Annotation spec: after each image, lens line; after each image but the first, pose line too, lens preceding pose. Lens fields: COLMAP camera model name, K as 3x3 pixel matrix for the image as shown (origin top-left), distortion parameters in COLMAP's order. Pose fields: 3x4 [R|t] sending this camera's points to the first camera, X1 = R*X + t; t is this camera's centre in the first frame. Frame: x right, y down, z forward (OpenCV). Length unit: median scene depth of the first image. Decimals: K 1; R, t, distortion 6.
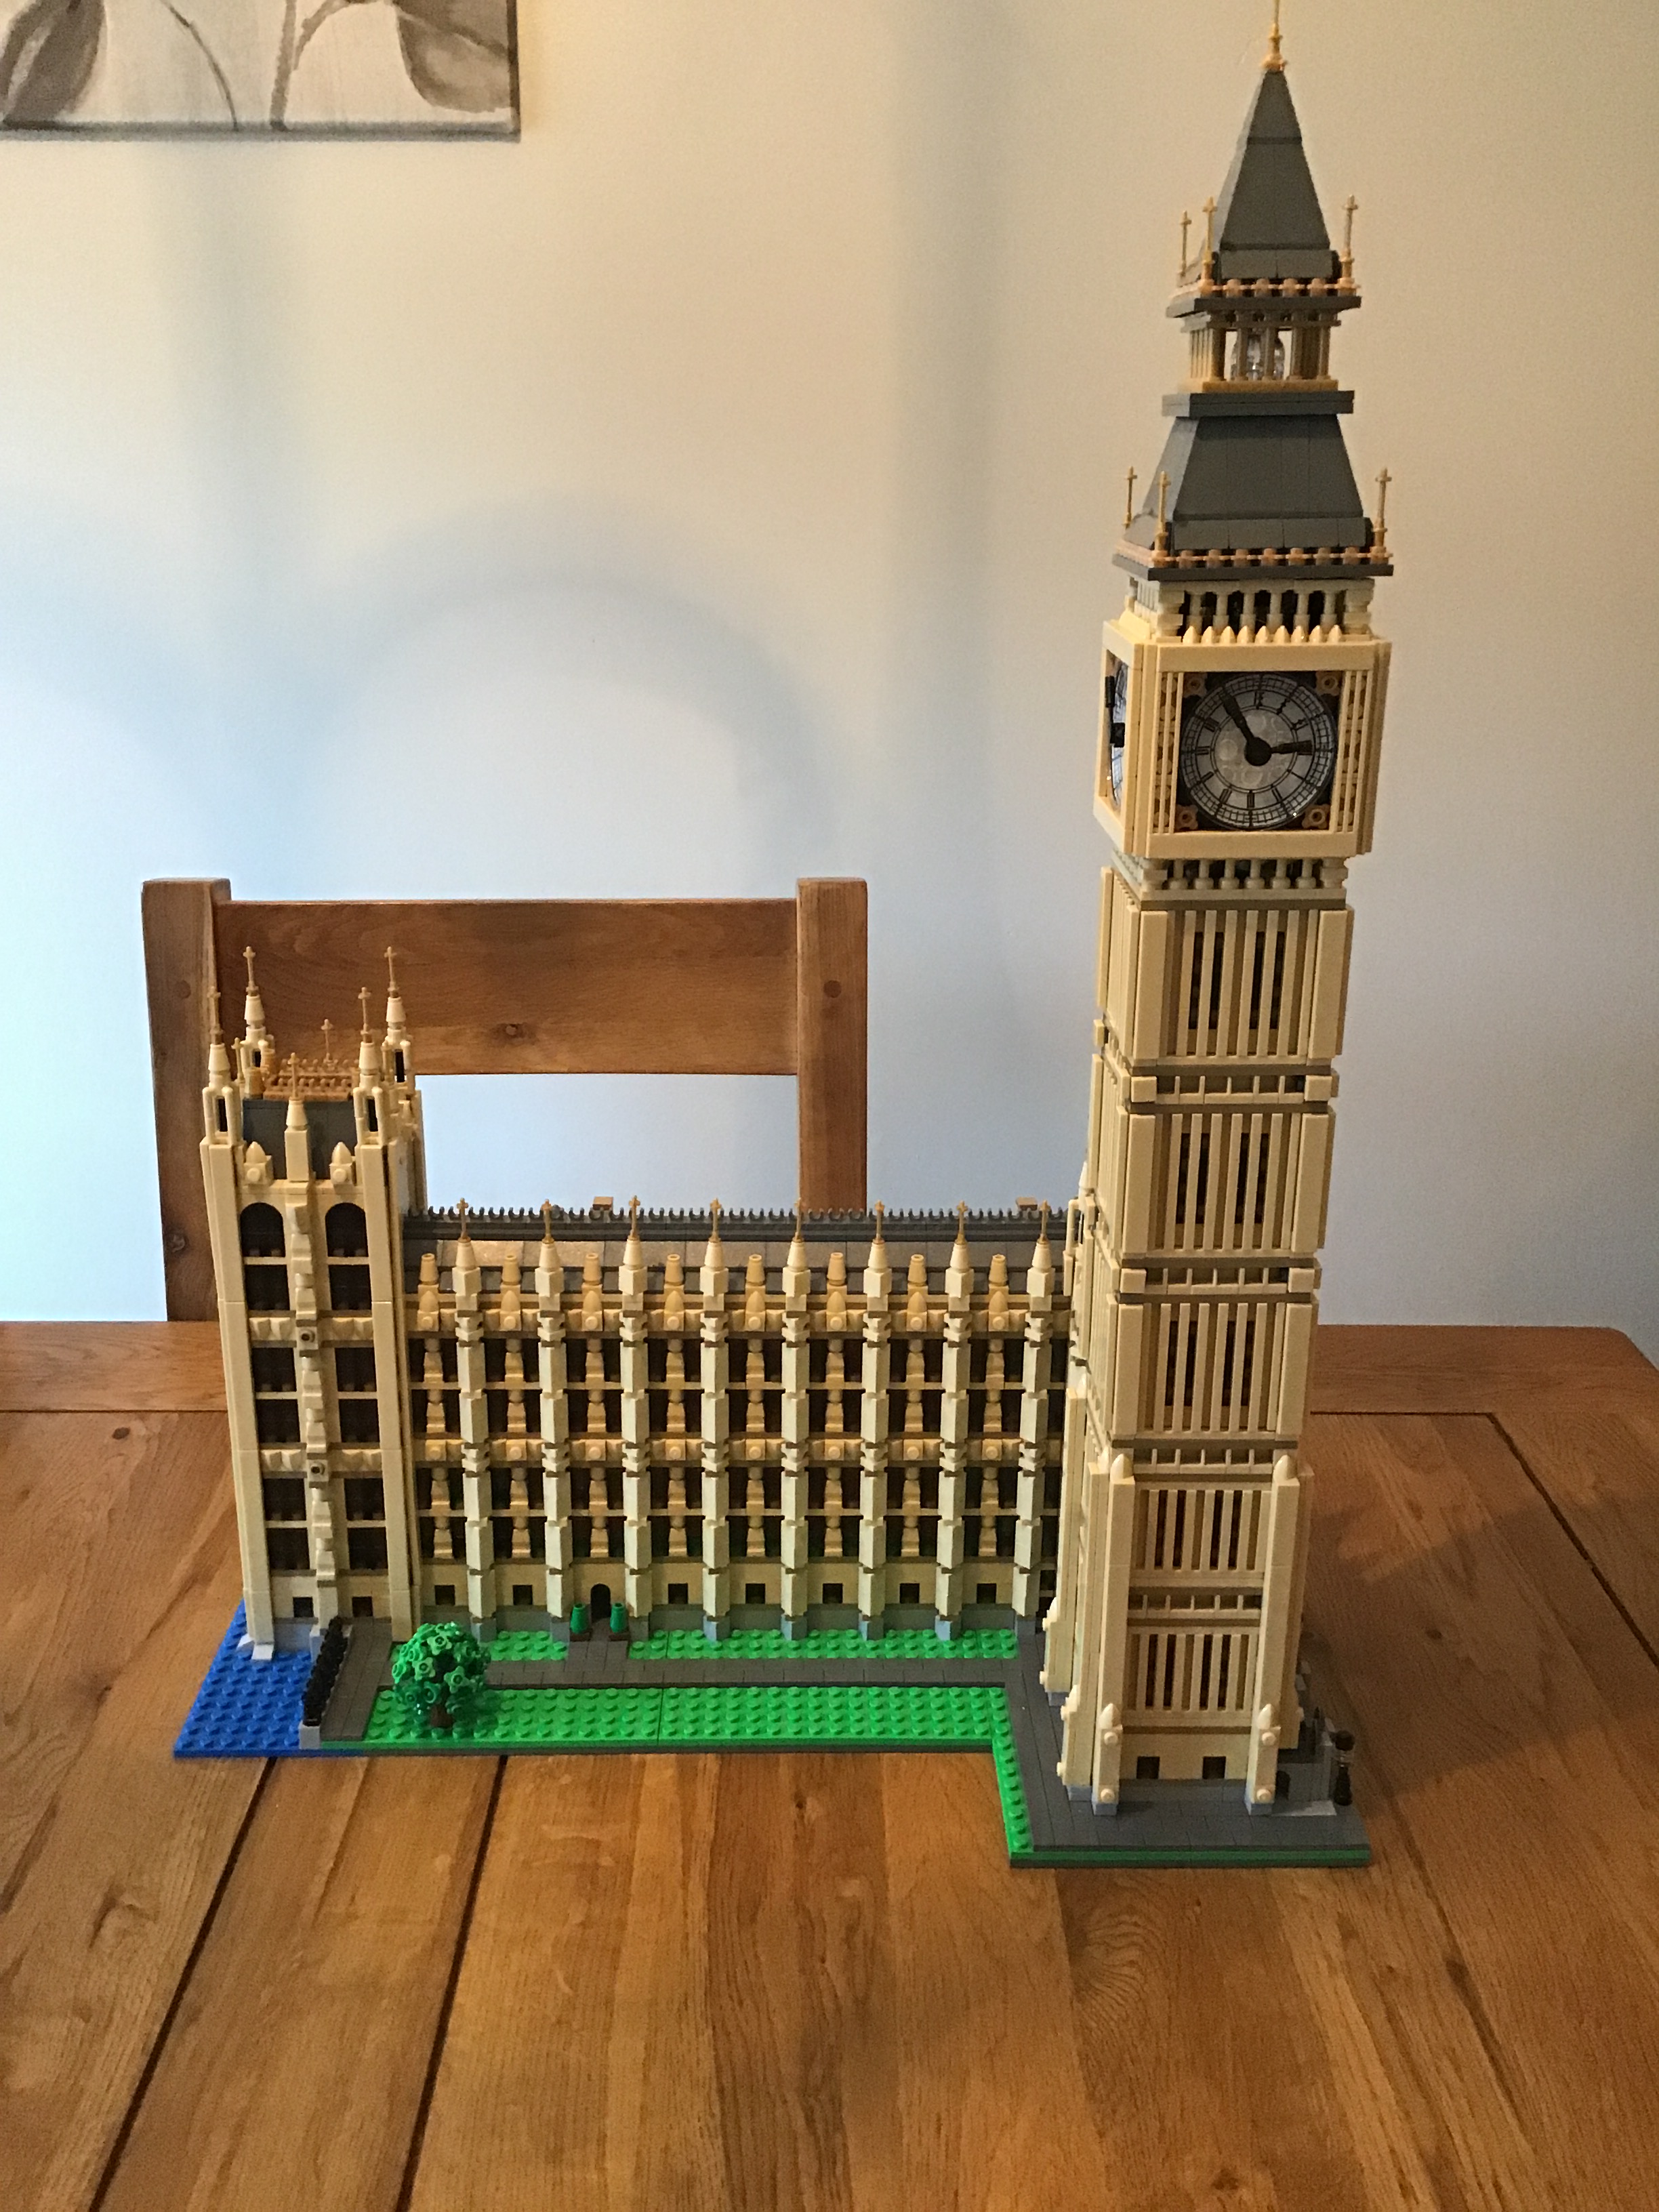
lens RADIAL K [[2007.0, 0, 824.0], [0, 2007.0, 1105.1], [0, 0, 1]] dist [0.068961, -0.117176]
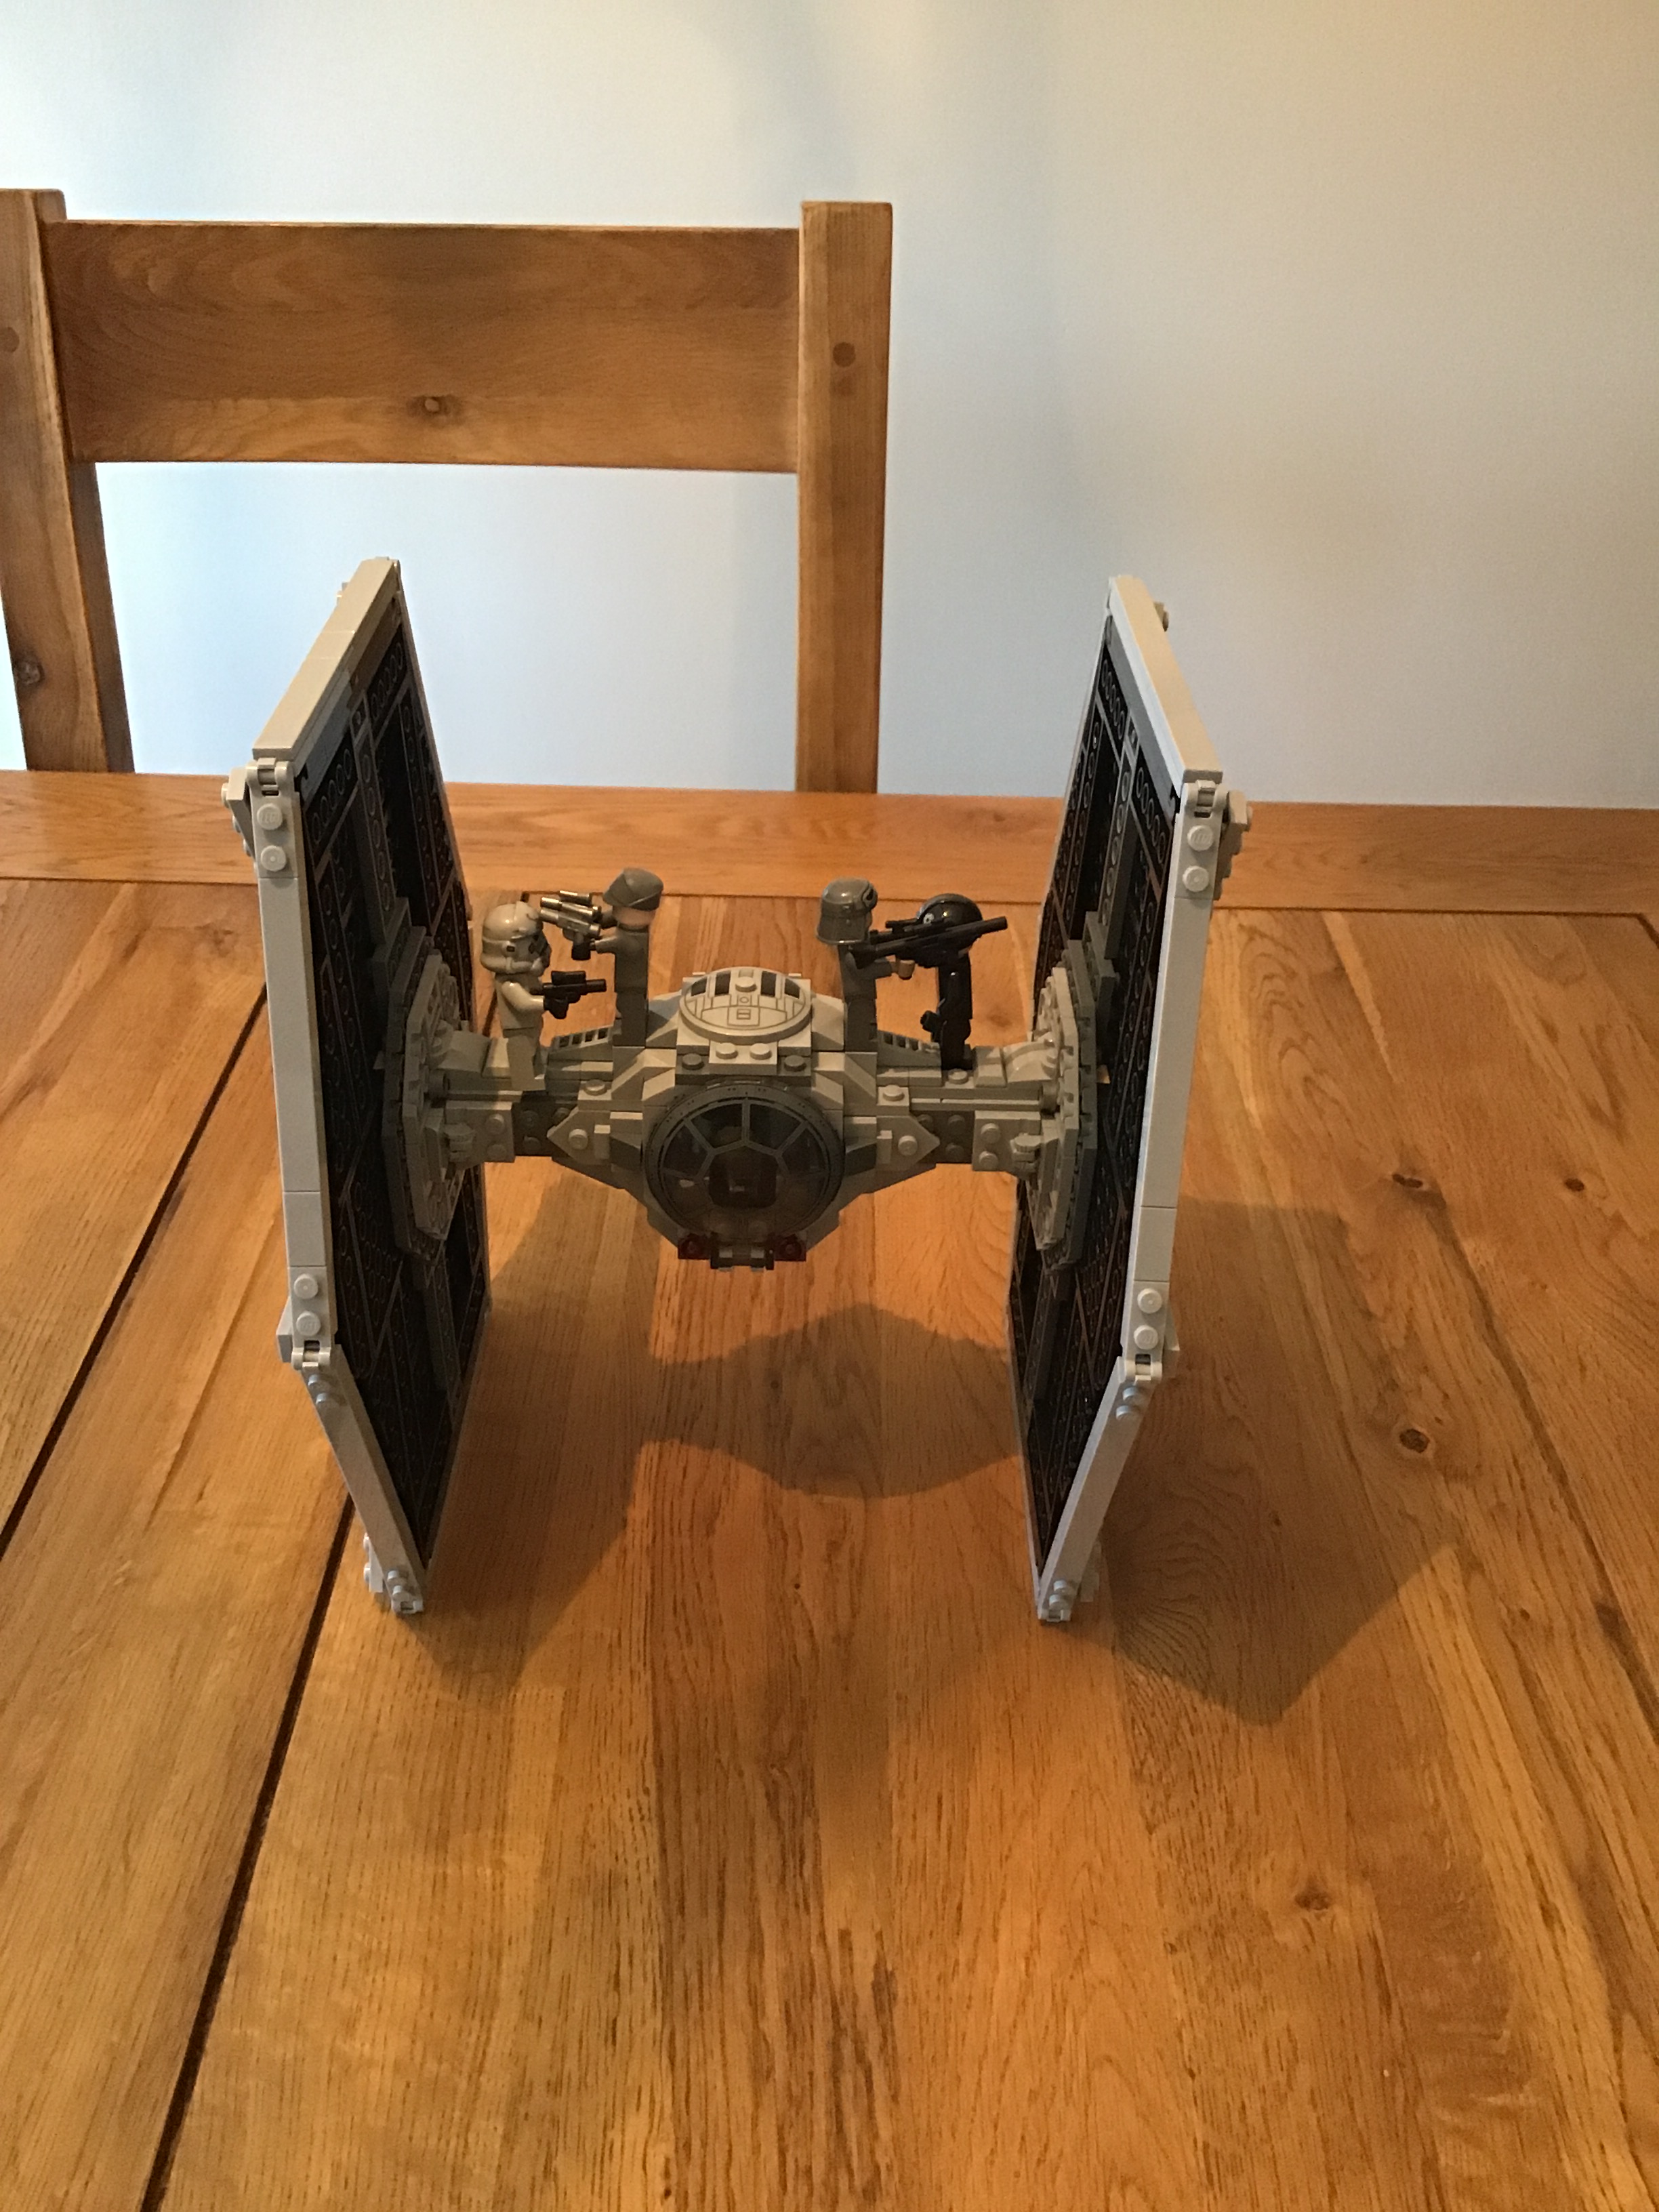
lens RADIAL K [[2007.0, 0, 812.1], [0, 2007.0, 1113.3], [0, 0, 1]] dist [0.068961, -0.117176]
pose [[0.999725, 0.021631, -0.009010, 0.008384], [-0.018680, 0.967837, 0.250882, 0.048576], [0.014147, -0.250645, 0.967976, 0.284894]]
